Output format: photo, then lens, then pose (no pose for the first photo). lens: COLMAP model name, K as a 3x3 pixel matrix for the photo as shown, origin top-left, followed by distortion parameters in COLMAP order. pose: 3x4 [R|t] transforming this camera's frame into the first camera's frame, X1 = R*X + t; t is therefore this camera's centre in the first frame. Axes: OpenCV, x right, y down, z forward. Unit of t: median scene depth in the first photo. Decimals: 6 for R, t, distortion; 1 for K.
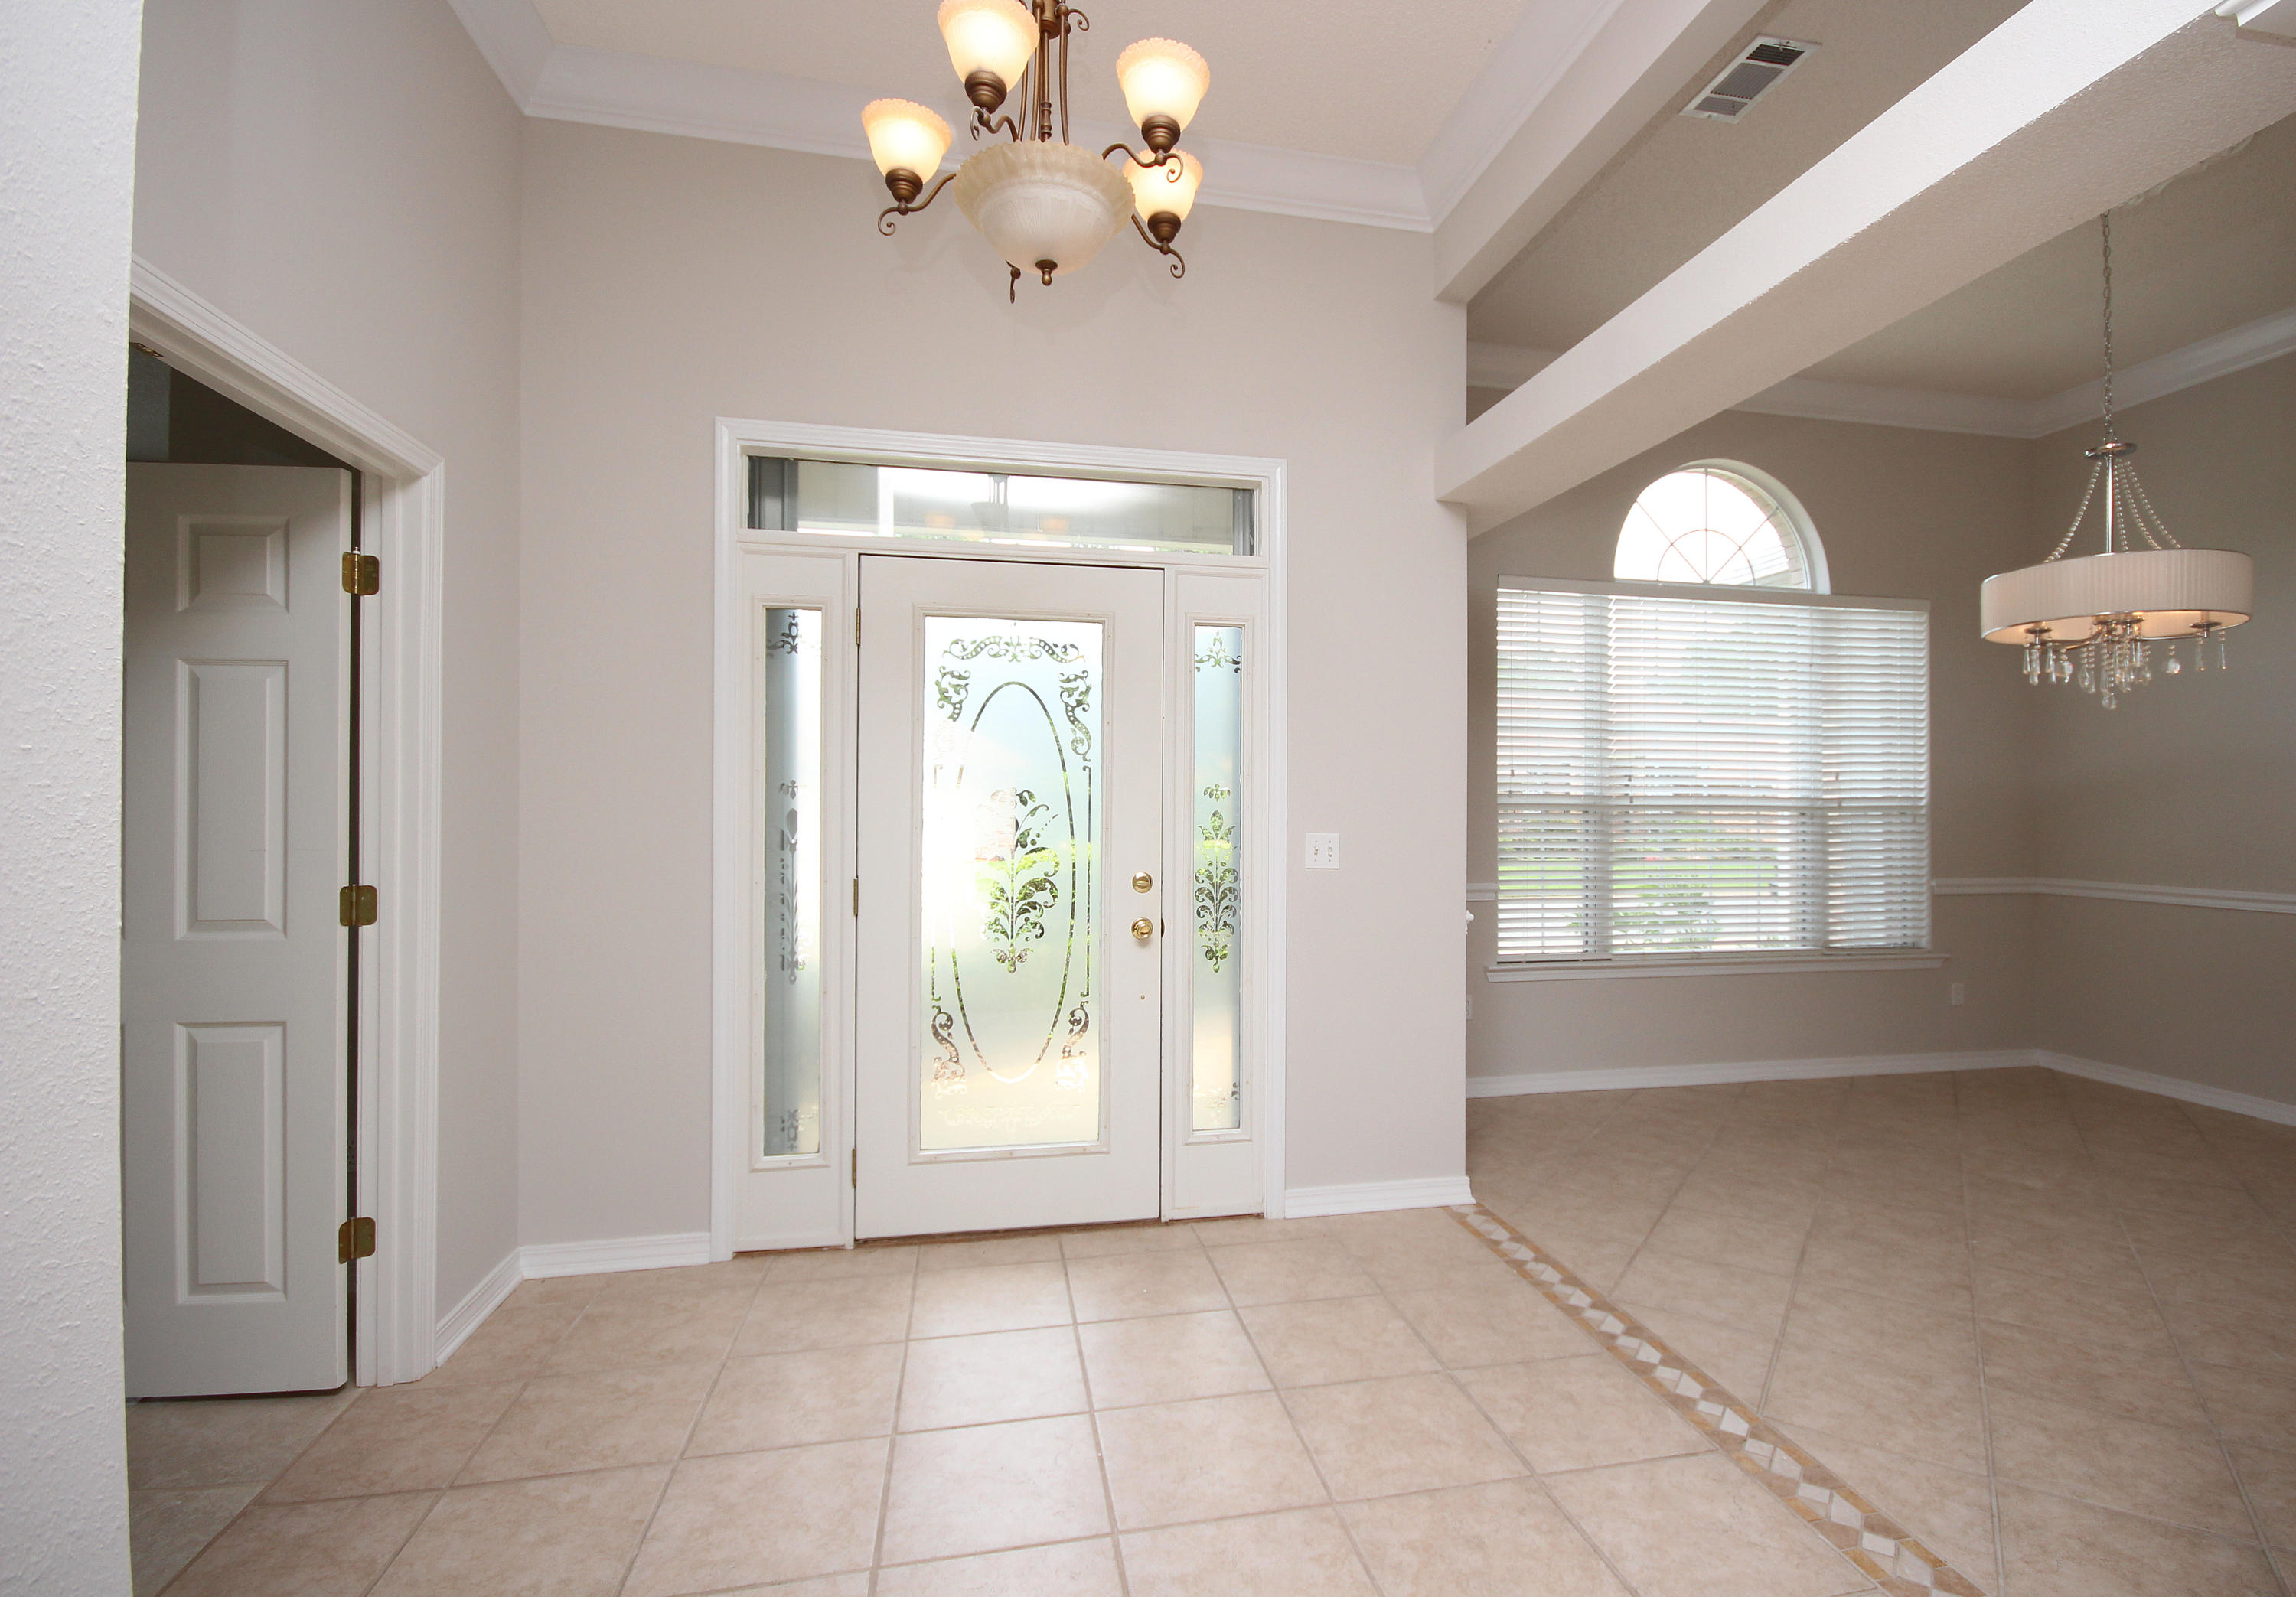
lens RADIAL K [[1099.1, 0, 1203.8], [0, 1099.1, 787.7], [0, 0, 1]] dist [-0.003244, 0.000376]
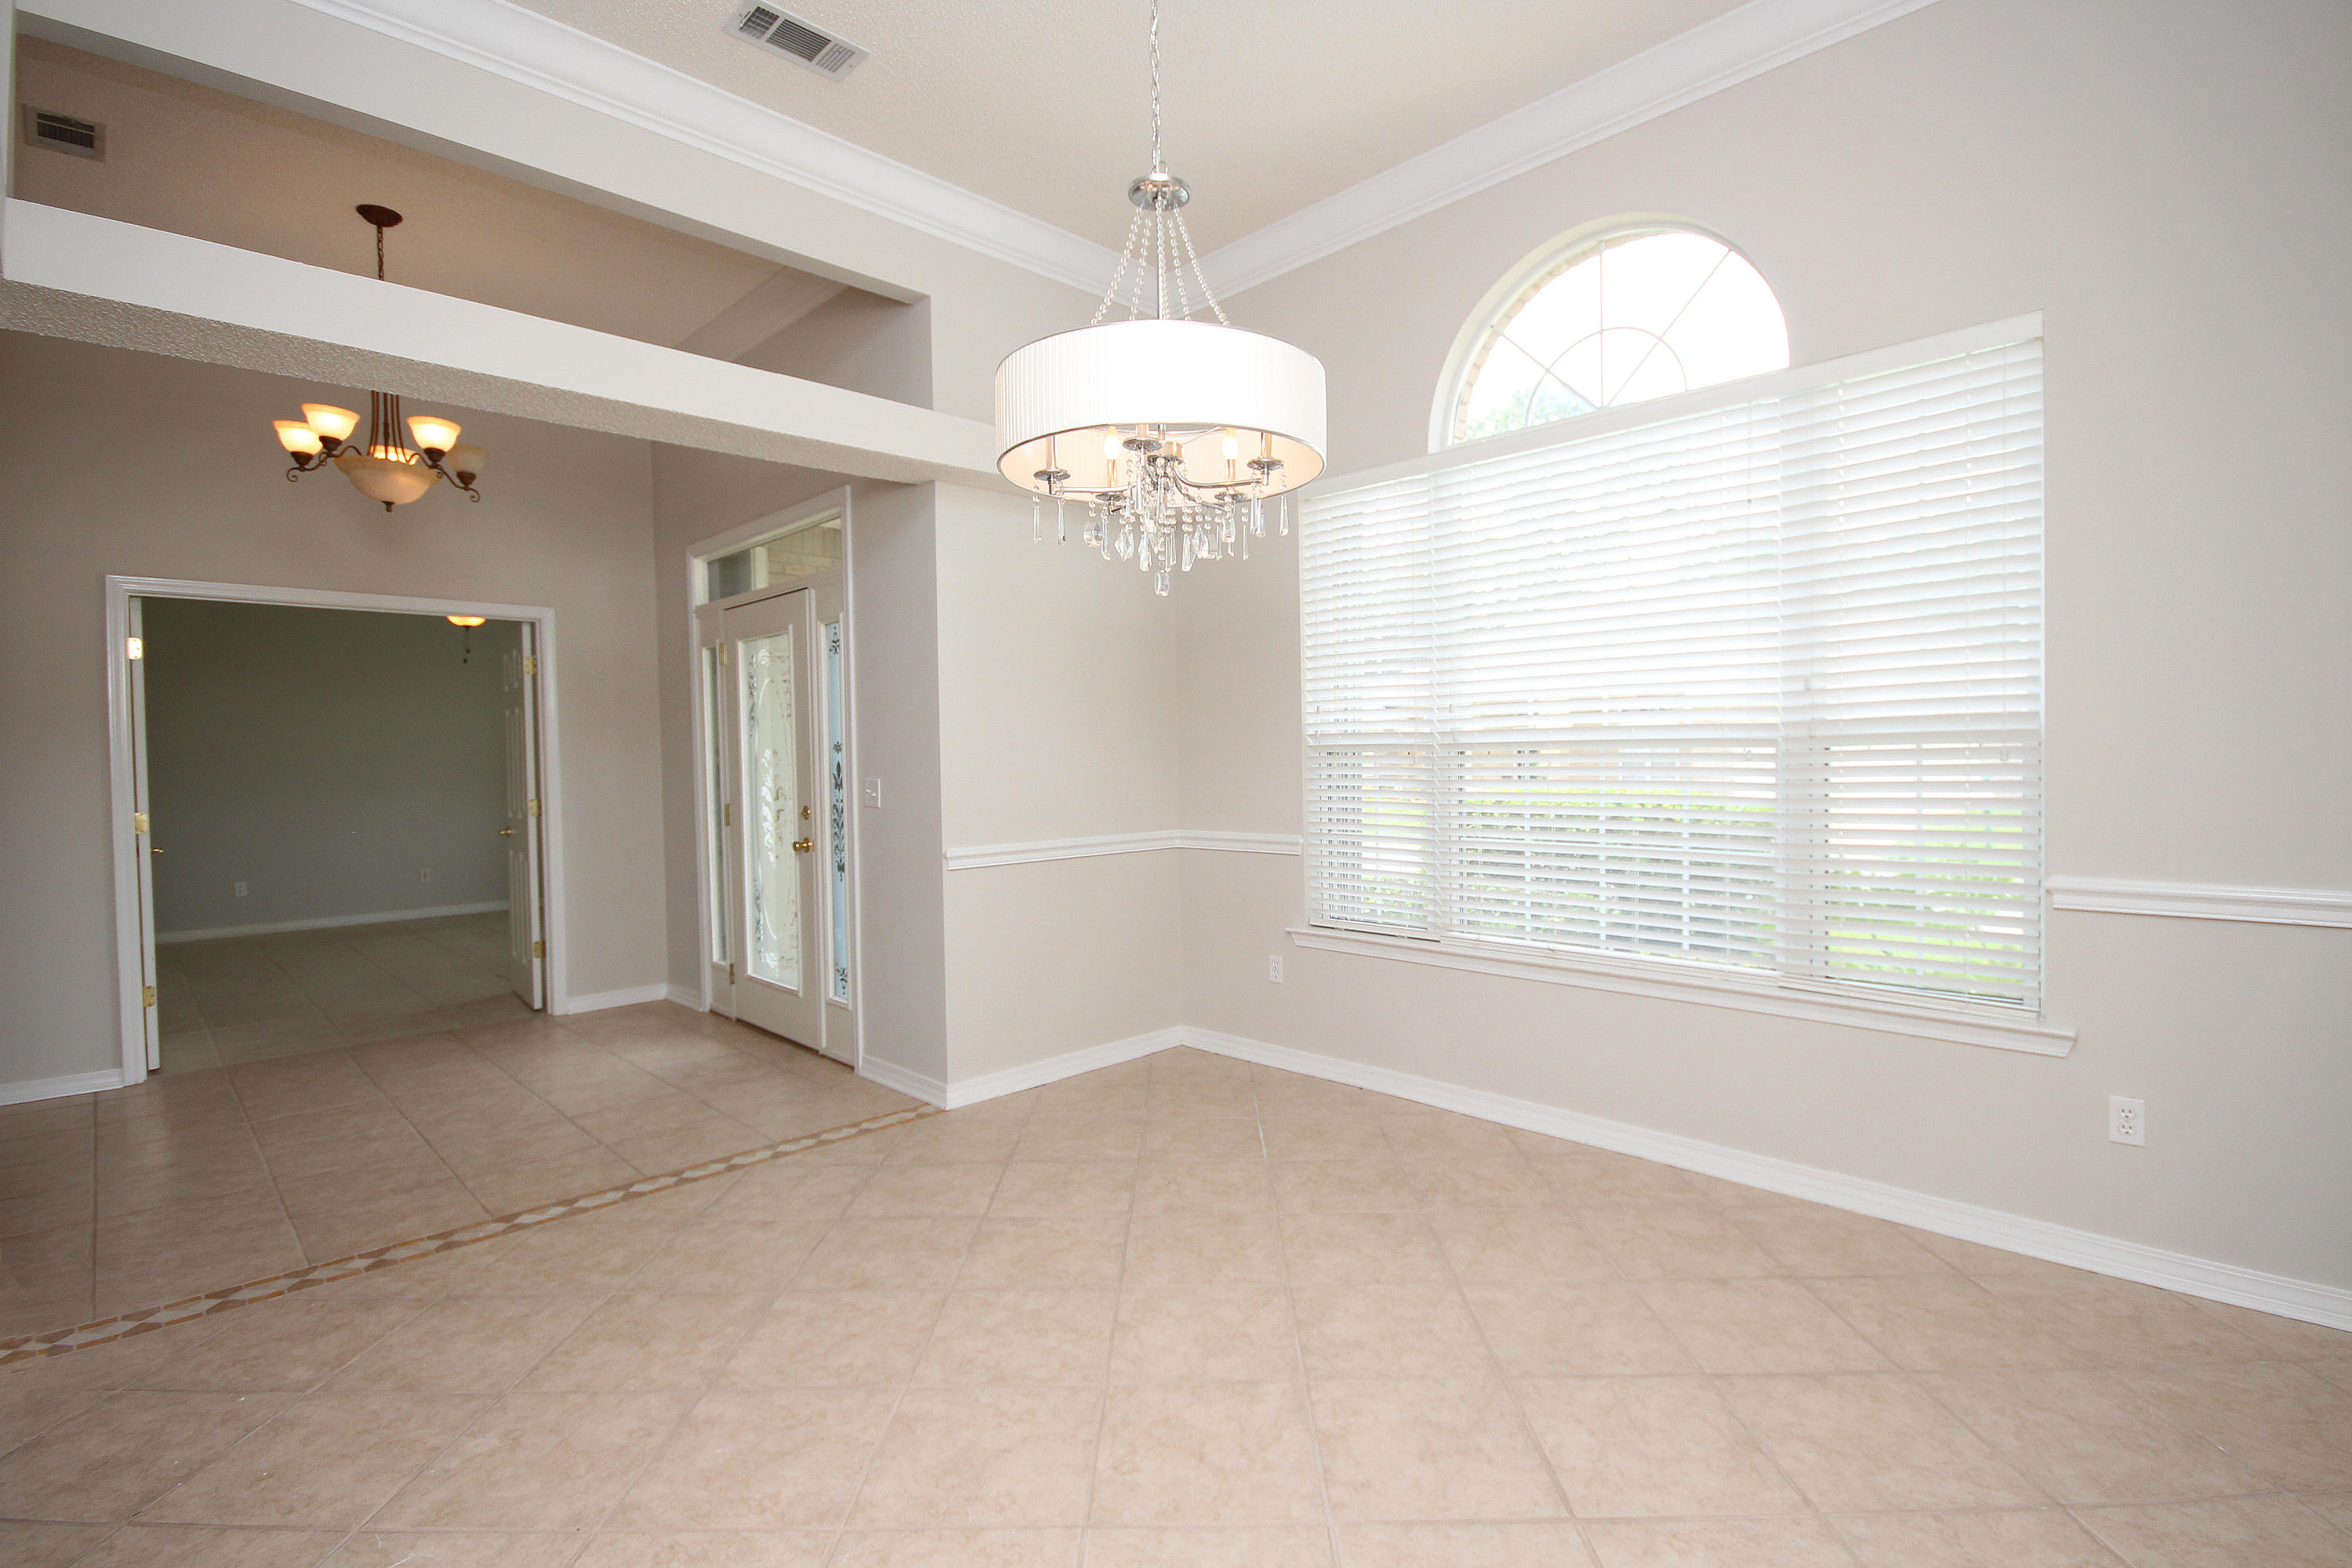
lens RADIAL K [[1076.7, 0, 1209.0], [0, 1076.7, 779.8], [0, 0, 1]] dist [0.007462, -0.012986]
pose [[0.548400, 0.004206, -0.836206, 1.454738], [0.033361, 0.999081, 0.026905, 0.024006], [0.835550, -0.042651, 0.547756, 0.706632]]
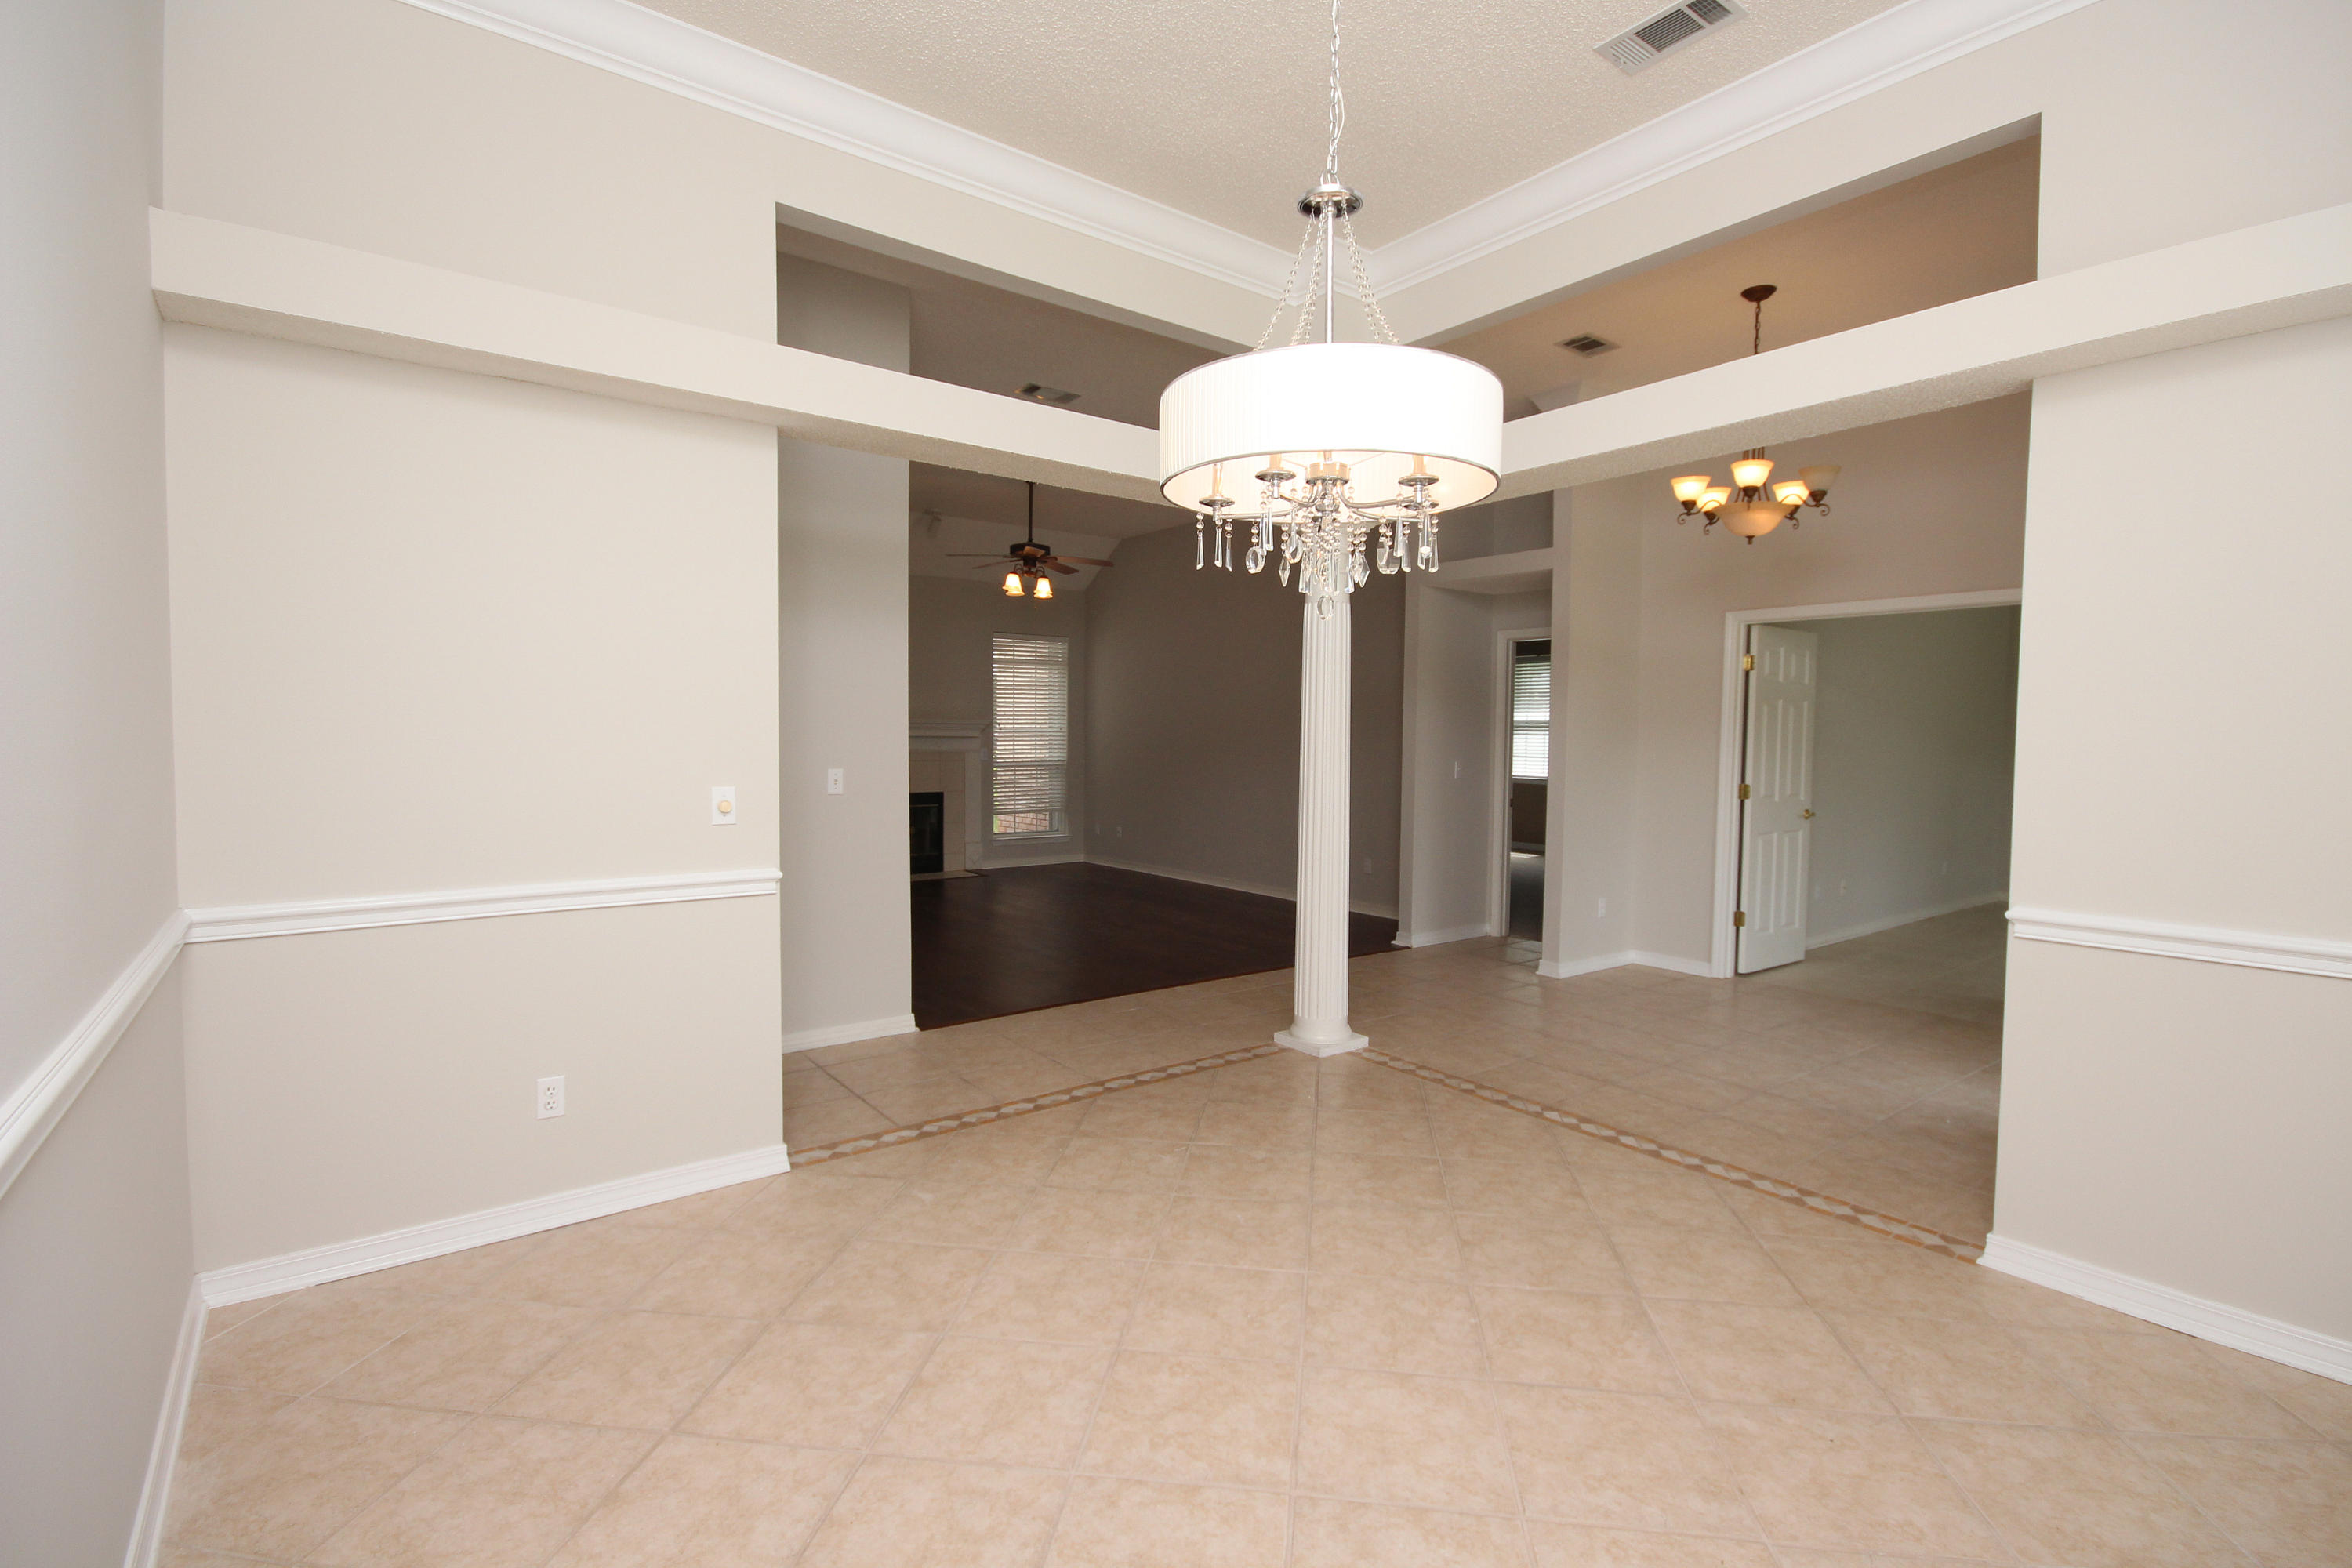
lens RADIAL K [[1076.7, 0, 1180.4], [0, 1076.7, 773.9], [0, 0, 1]] dist [0.007462, -0.012986]
pose [[-0.906775, 0.003319, -0.421602, 1.232696], [-0.005913, 0.999771, 0.020589, 0.006393], [0.421573, 0.021163, -0.906547, 1.624880]]
